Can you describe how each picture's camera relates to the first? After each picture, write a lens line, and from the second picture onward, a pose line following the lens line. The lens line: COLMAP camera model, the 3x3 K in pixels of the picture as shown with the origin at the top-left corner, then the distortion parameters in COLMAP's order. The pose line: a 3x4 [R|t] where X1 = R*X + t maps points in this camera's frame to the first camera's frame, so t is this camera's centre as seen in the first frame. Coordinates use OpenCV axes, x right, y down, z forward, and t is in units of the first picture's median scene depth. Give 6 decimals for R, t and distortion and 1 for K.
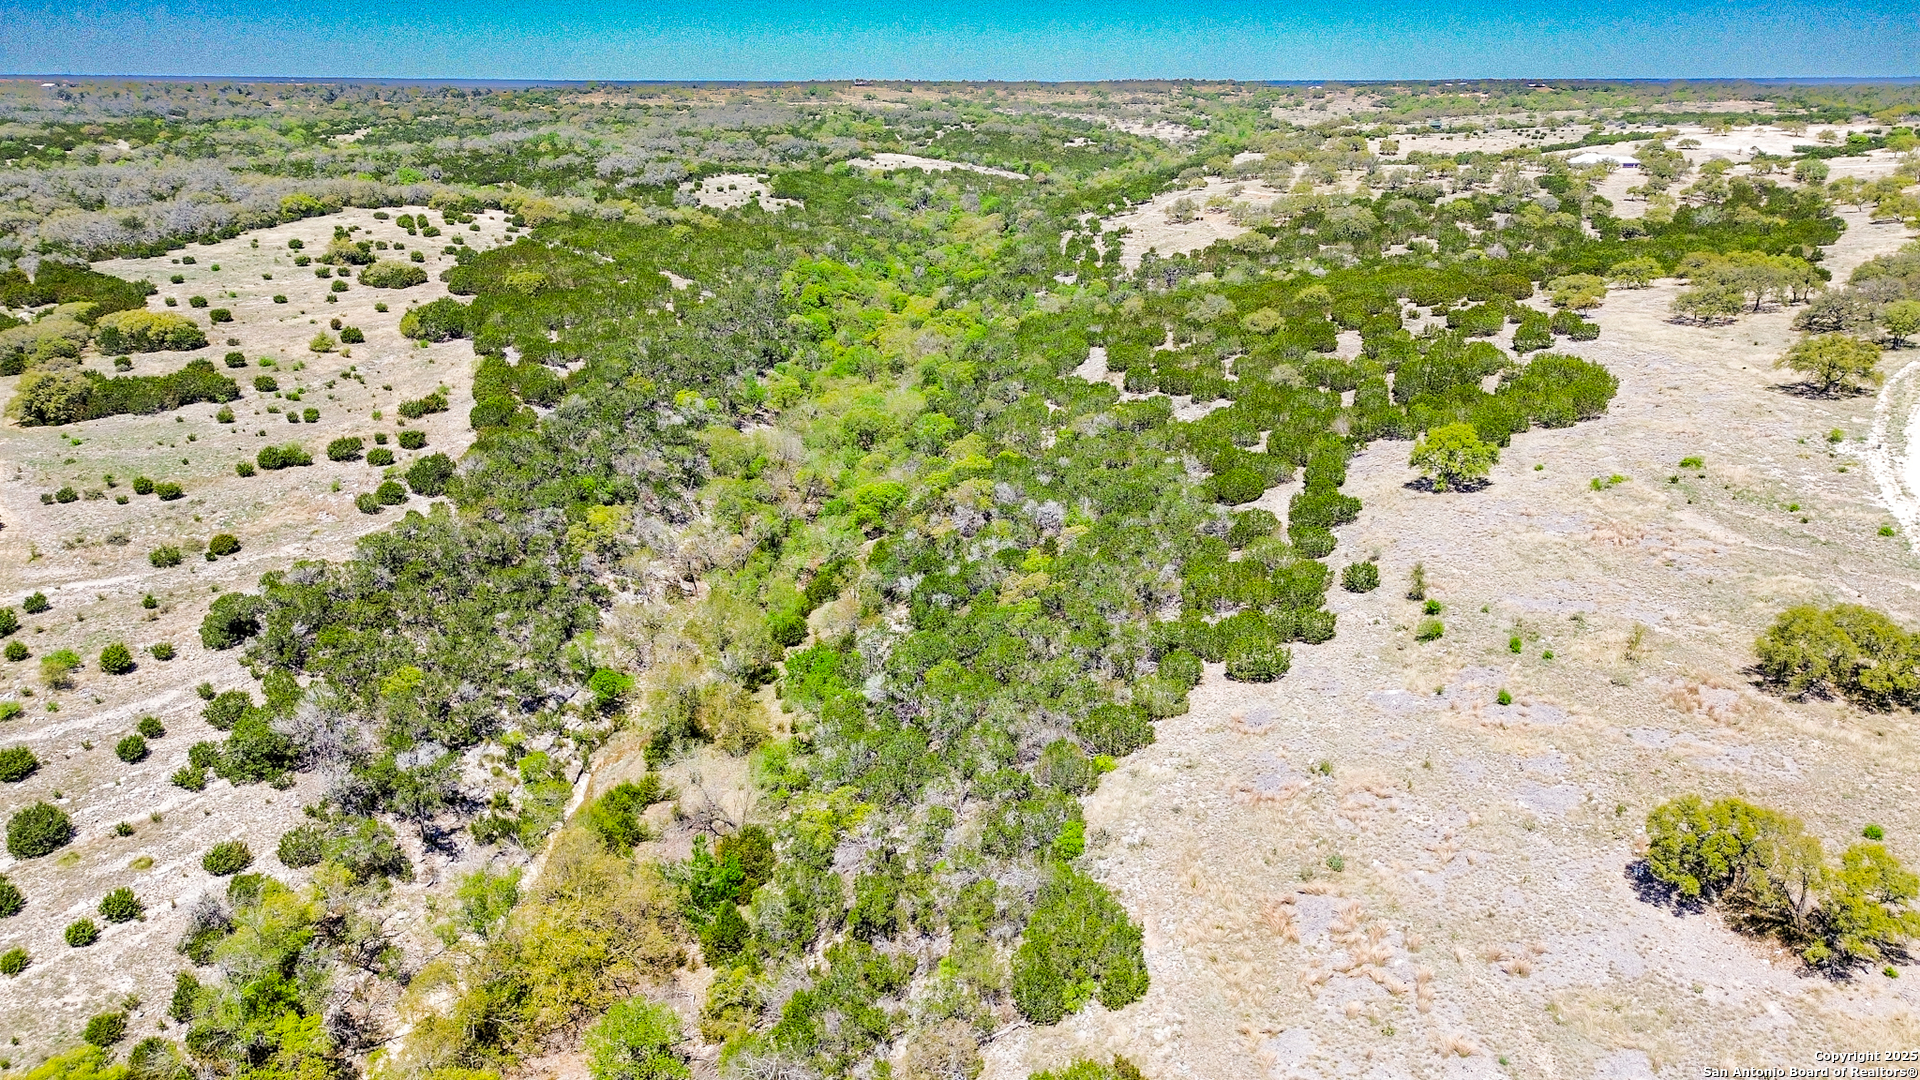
lens RADIAL K [[1348.7, 0, 959.3], [0, 1348.7, 539.6], [0, 0, 1]] dist [0.078734, -0.085490]
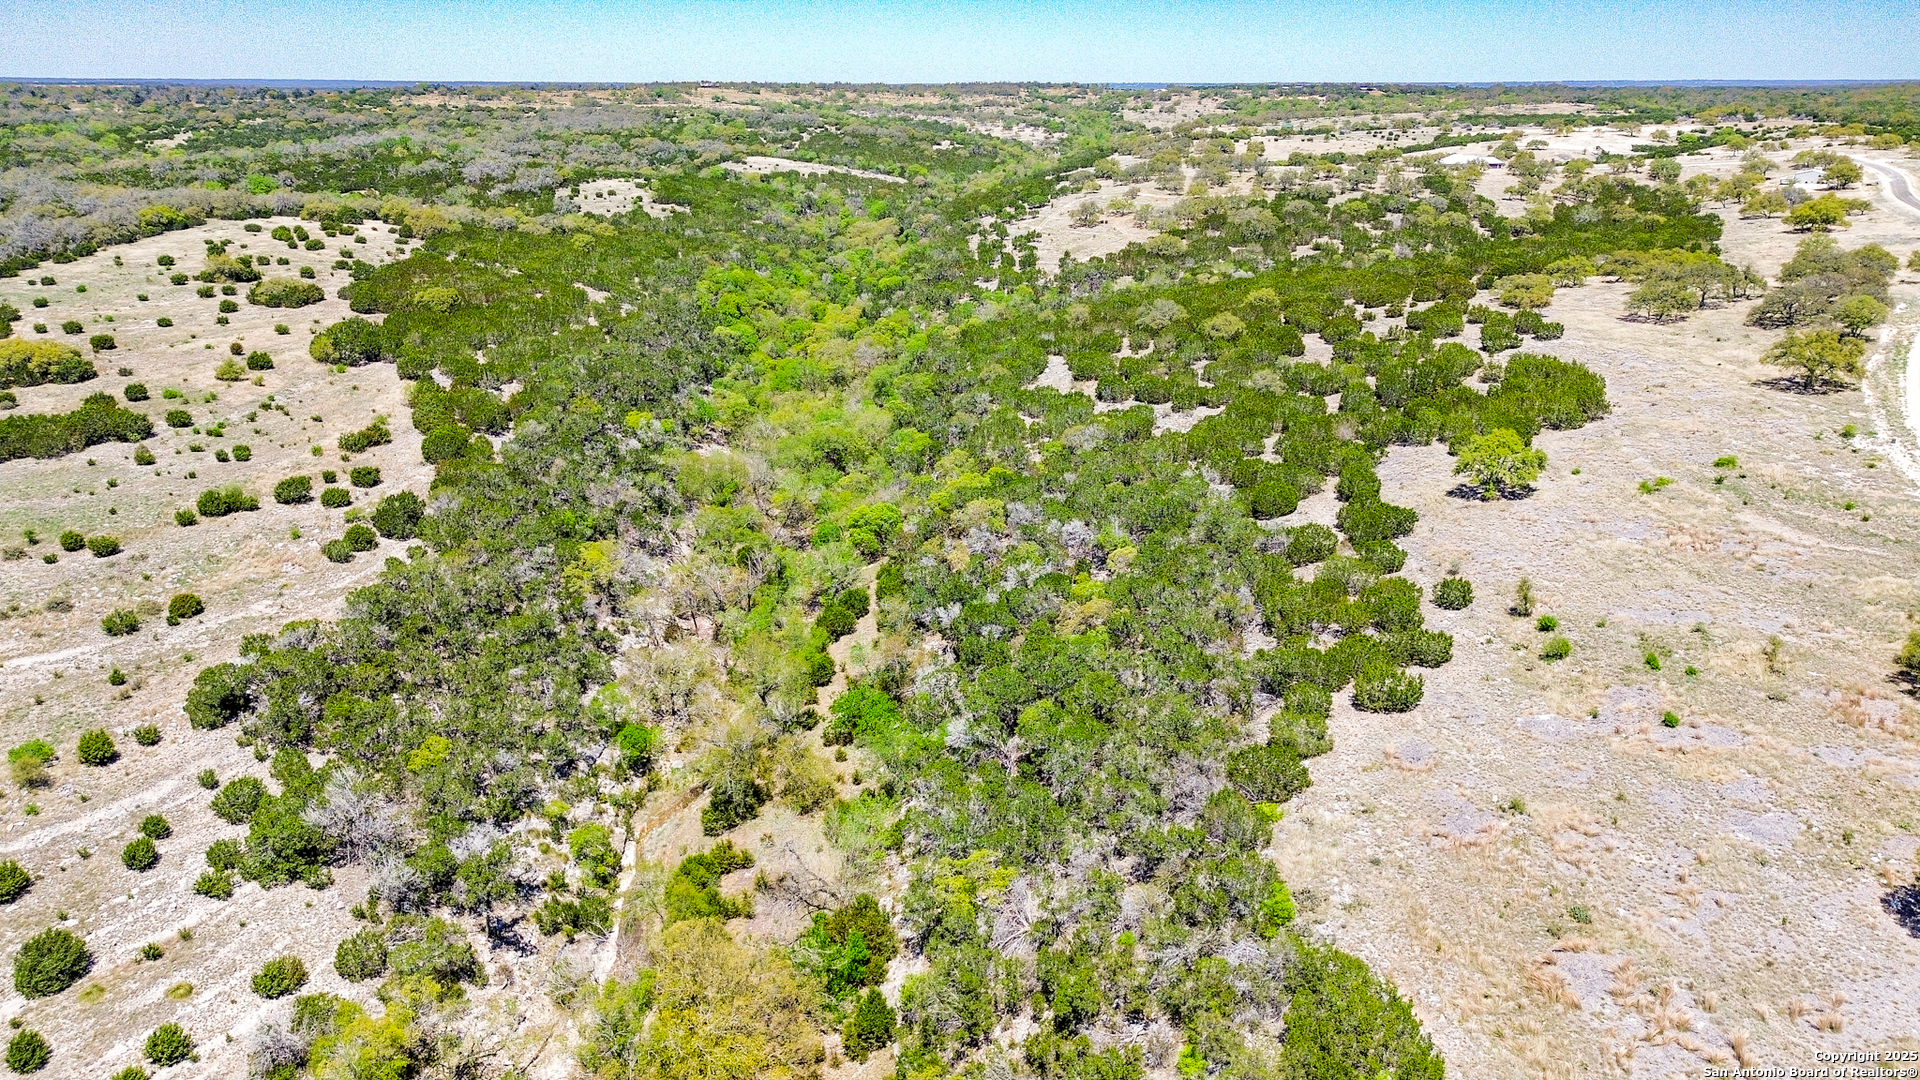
lens RADIAL K [[1348.7, 0, 954.3], [0, 1348.7, 537.3], [0, 0, 1]] dist [0.078734, -0.085490]
pose [[0.992941, -0.037397, 0.112560, -0.099321], [0.037703, 0.999289, -0.000595, -0.015092], [-0.112457, 0.004834, 0.993645, 0.043429]]
